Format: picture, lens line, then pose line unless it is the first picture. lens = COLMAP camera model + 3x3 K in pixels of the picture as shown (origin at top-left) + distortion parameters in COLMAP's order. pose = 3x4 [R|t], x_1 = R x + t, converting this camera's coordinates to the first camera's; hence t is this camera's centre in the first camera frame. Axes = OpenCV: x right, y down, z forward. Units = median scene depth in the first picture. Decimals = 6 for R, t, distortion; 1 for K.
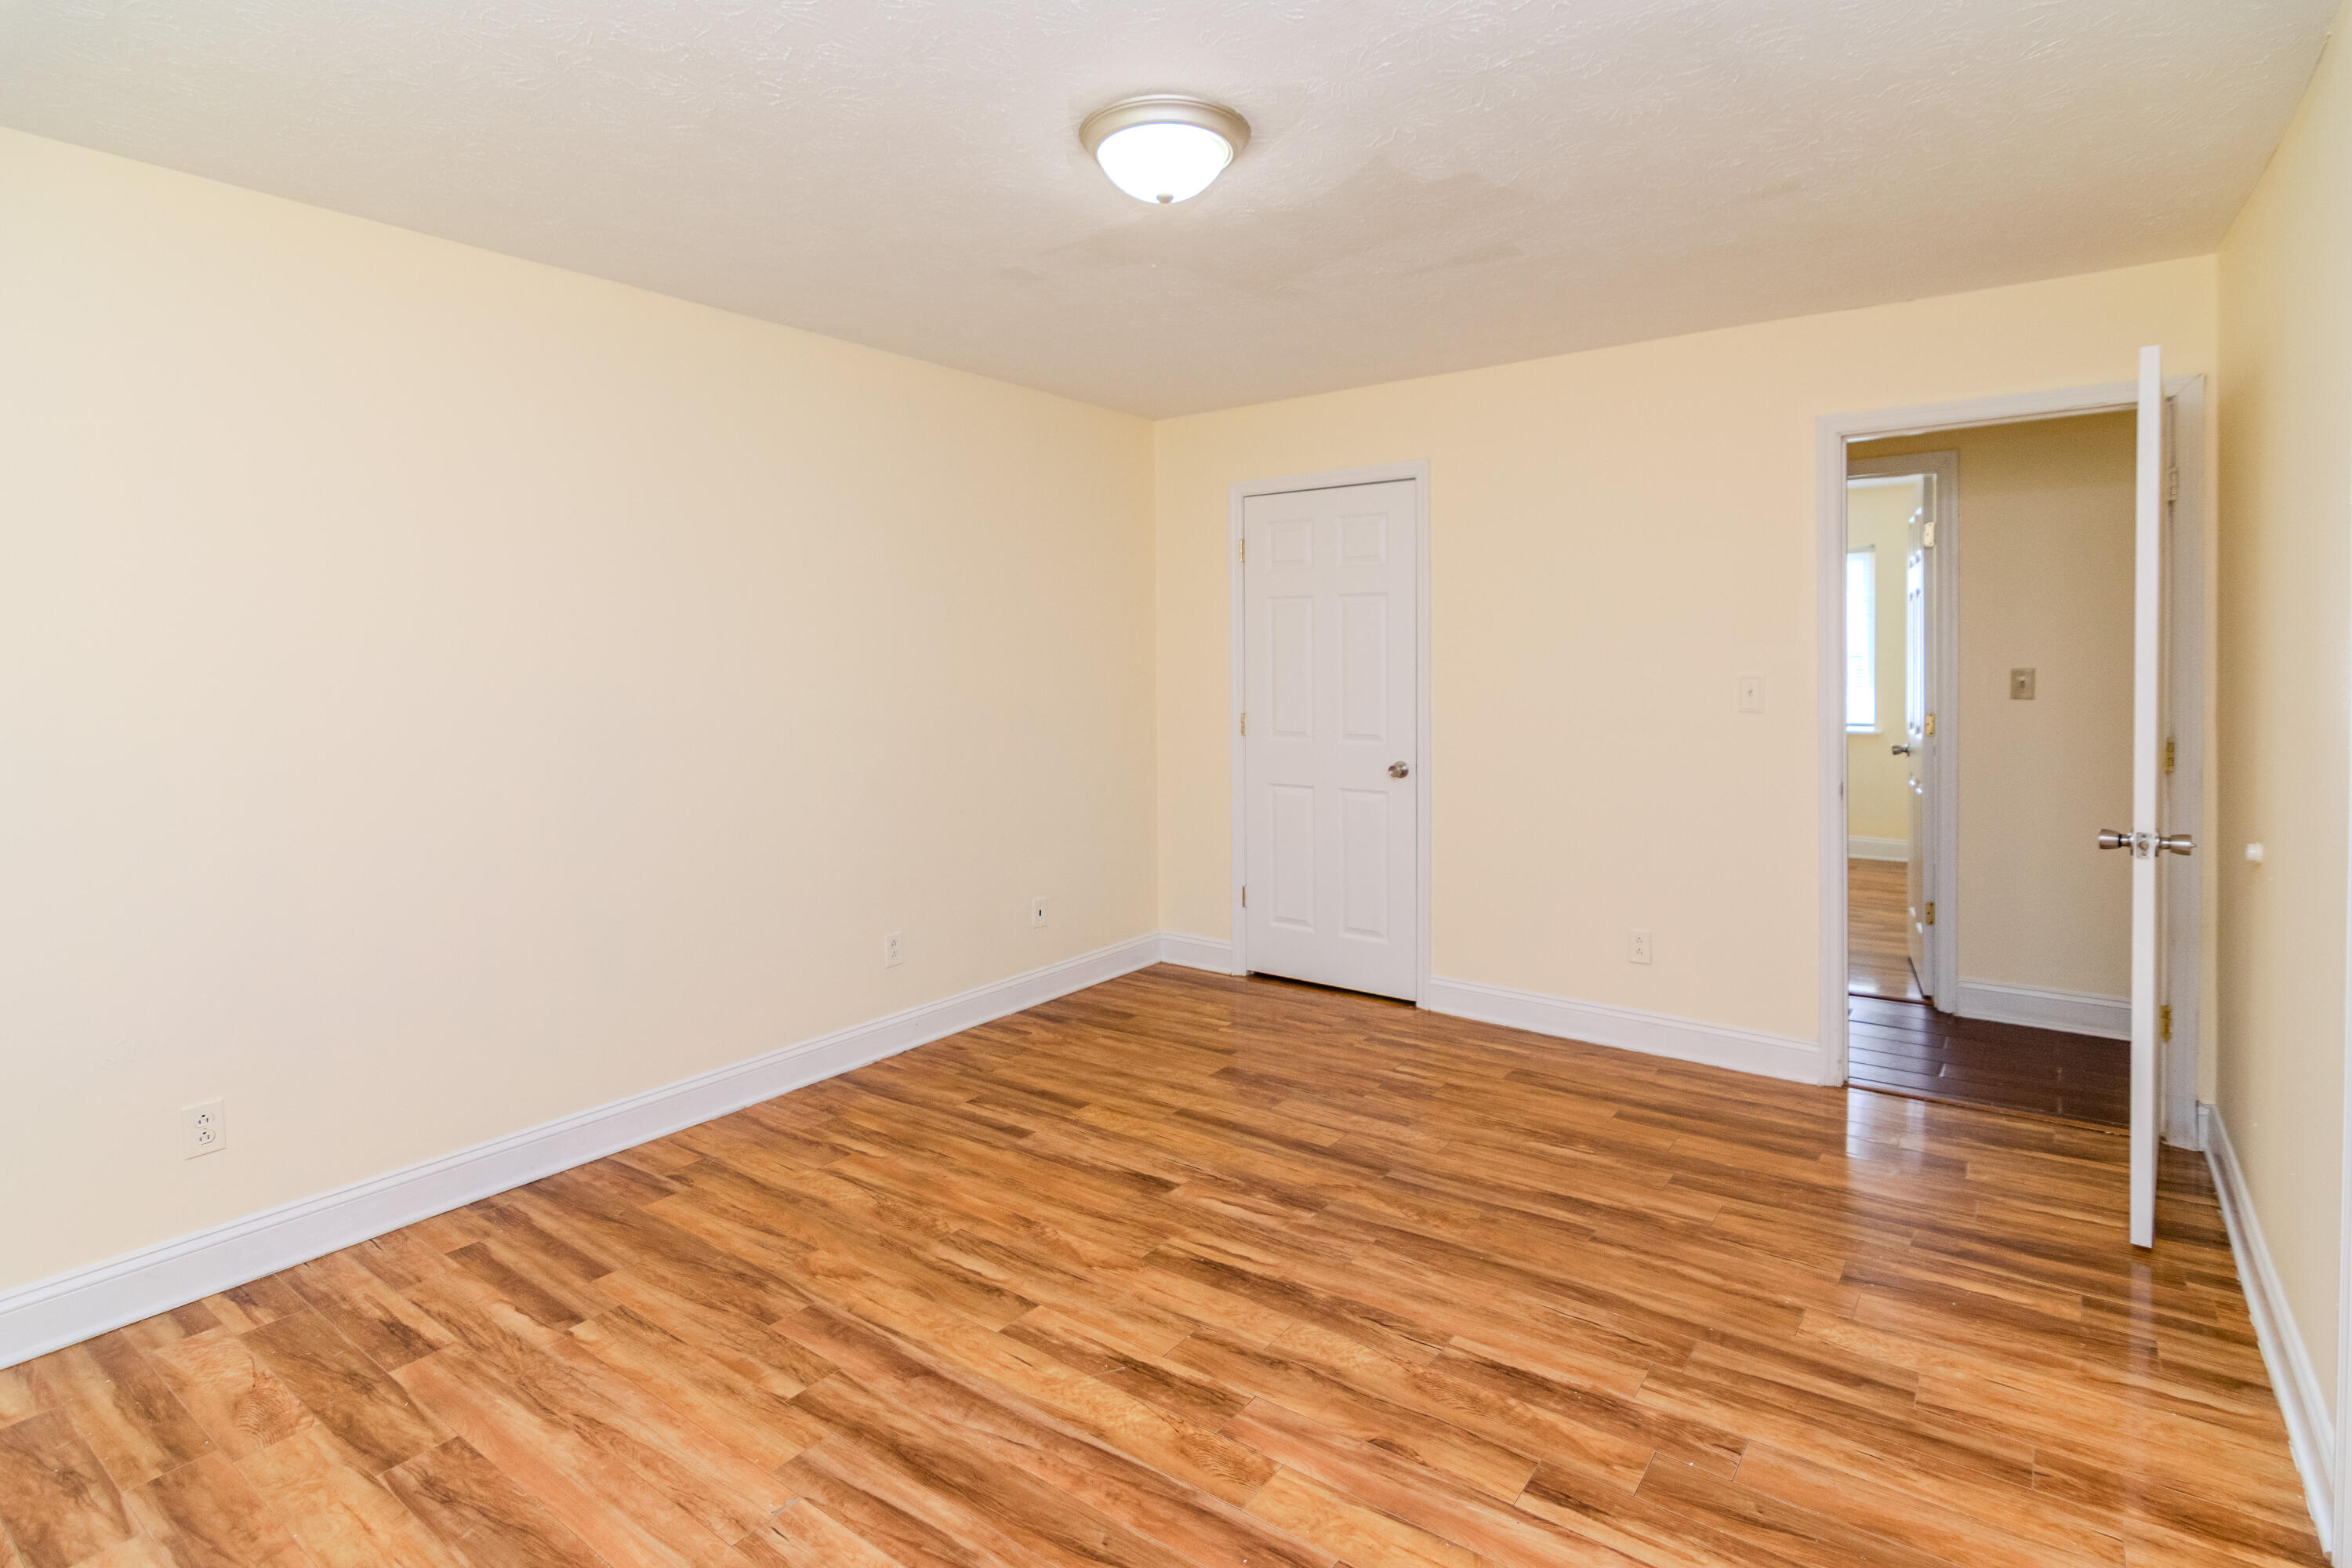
lens RADIAL K [[1182.8, 0, 1187.0], [0, 1182.8, 780.1], [0, 0, 1]] dist [-0.005761, -0.001639]
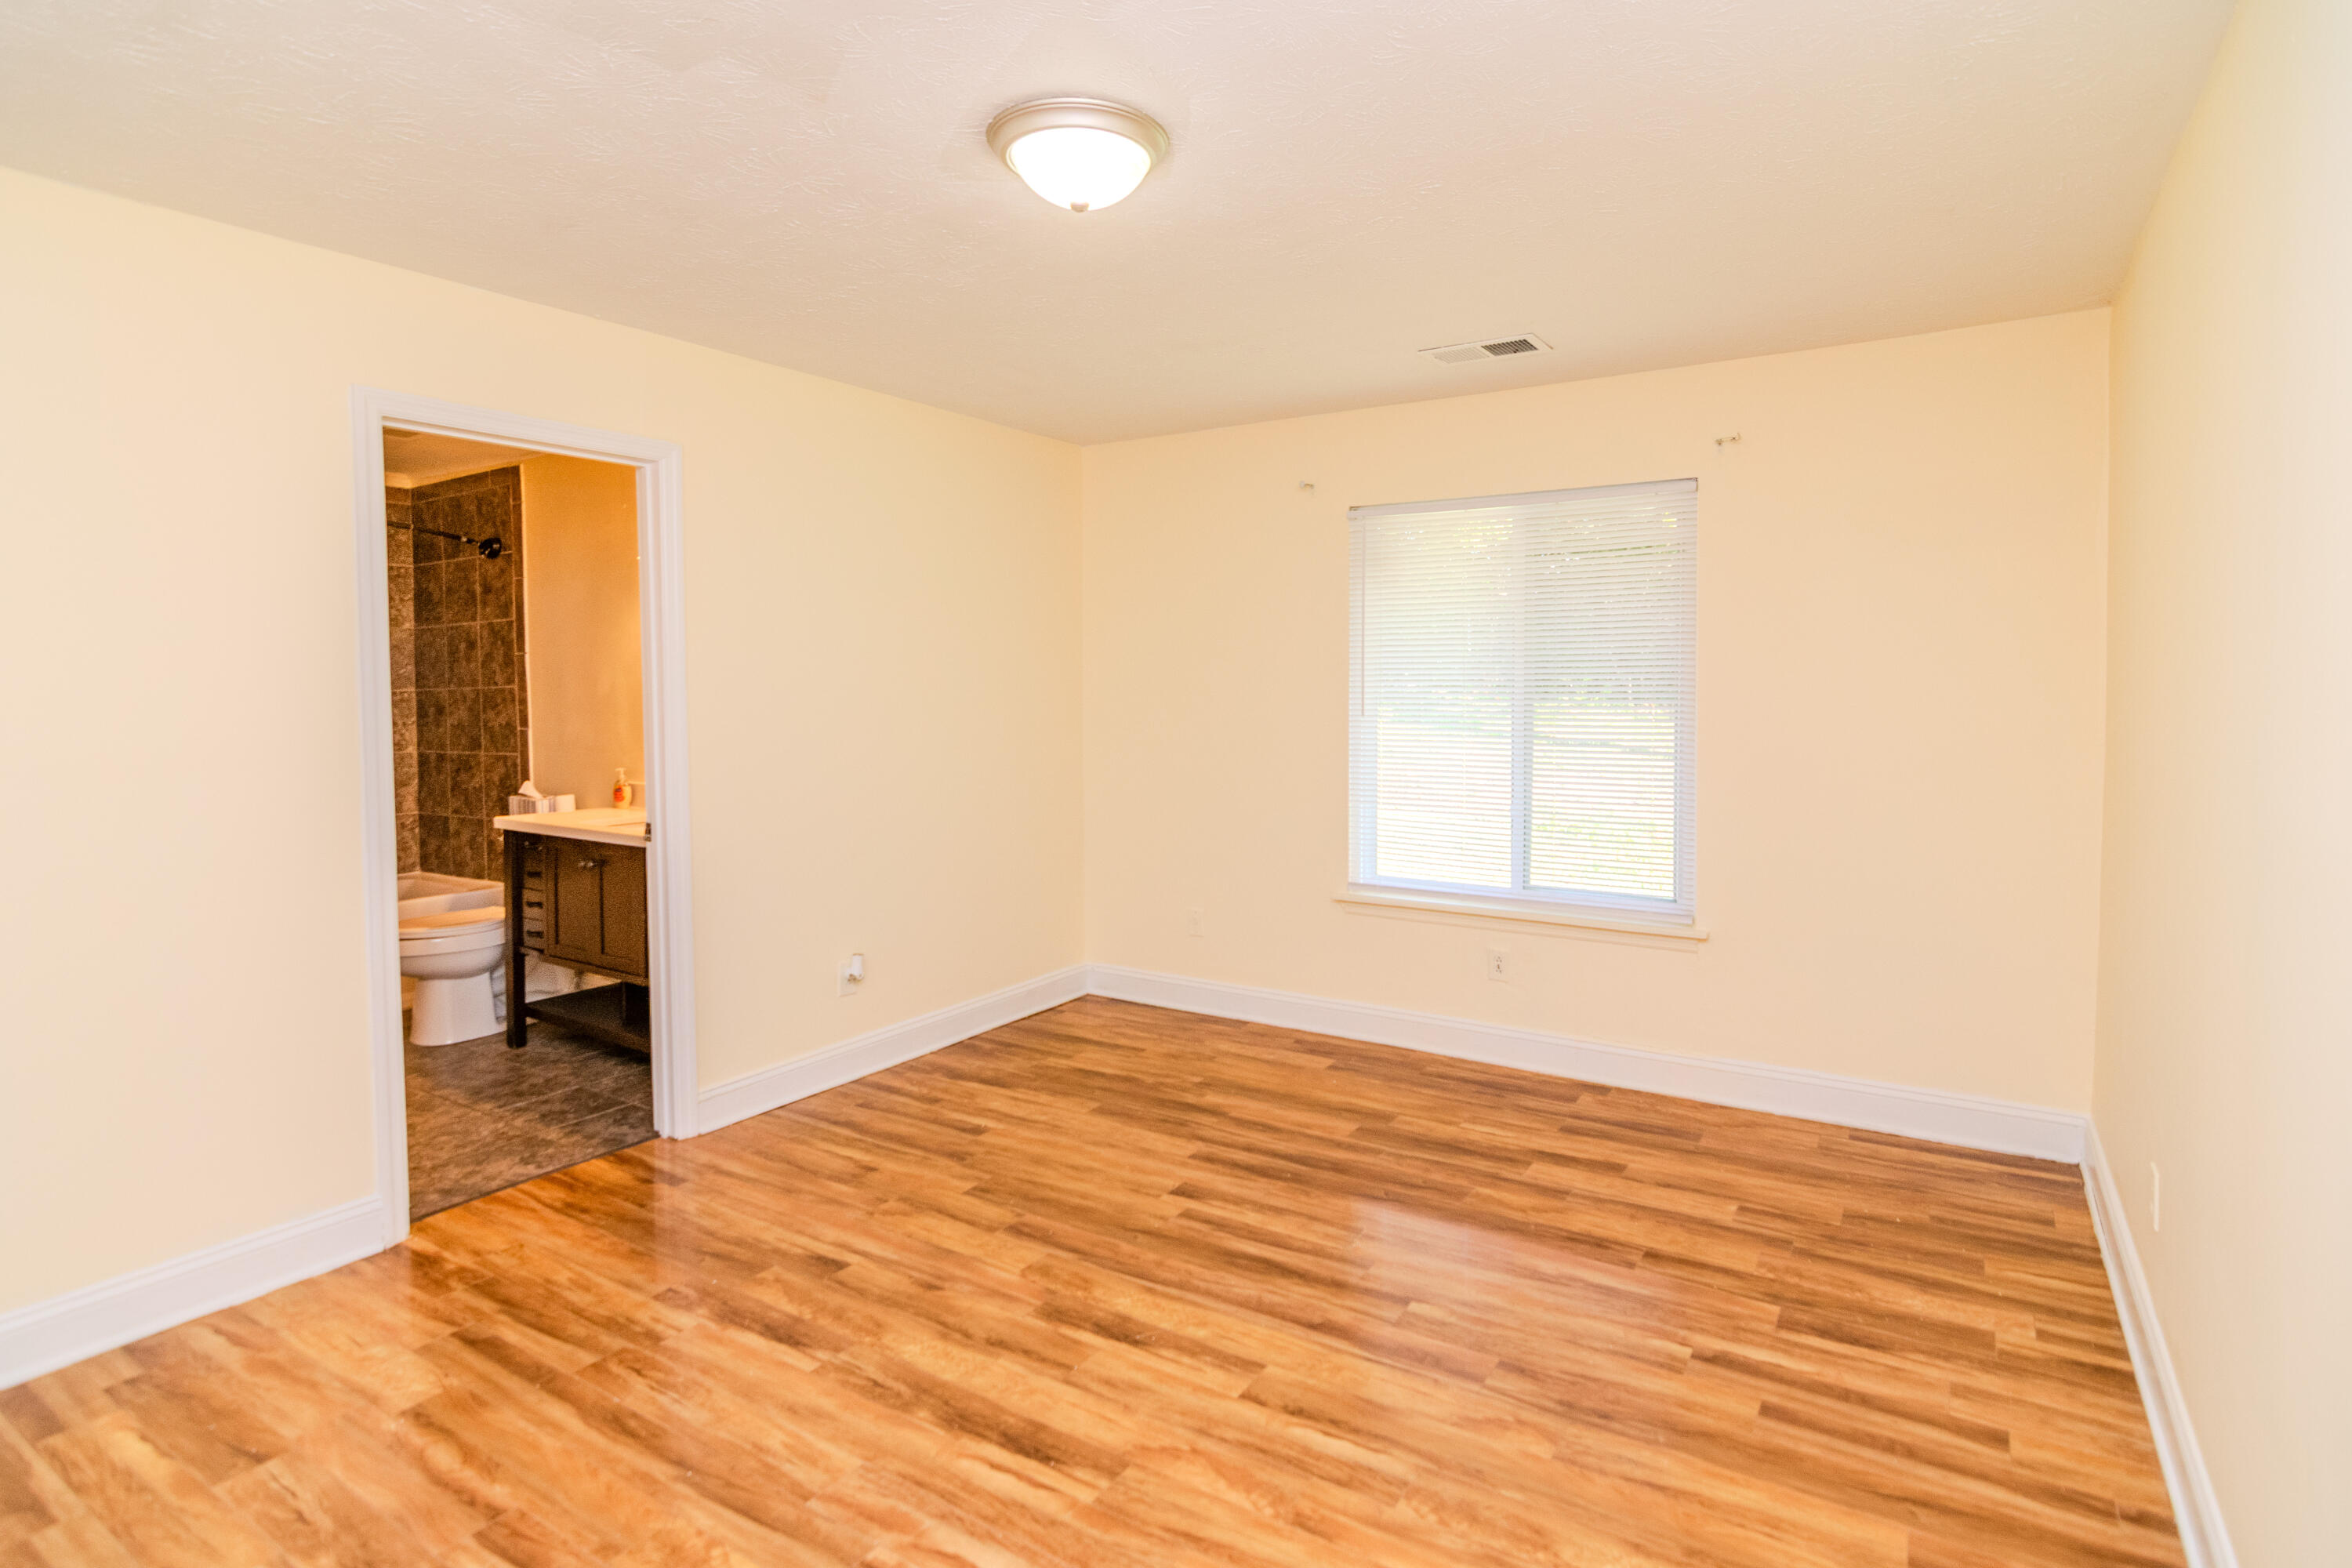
lens RADIAL K [[1152.9, 0, 1217.3], [0, 1152.9, 716.4], [0, 0, 1]] dist [-0.003177, -0.001467]
pose [[-0.996221, 0.013334, -0.085819, -0.041507], [0.001587, 0.990774, 0.135517, -0.209973], [0.086835, 0.134869, -0.987051, 1.893696]]
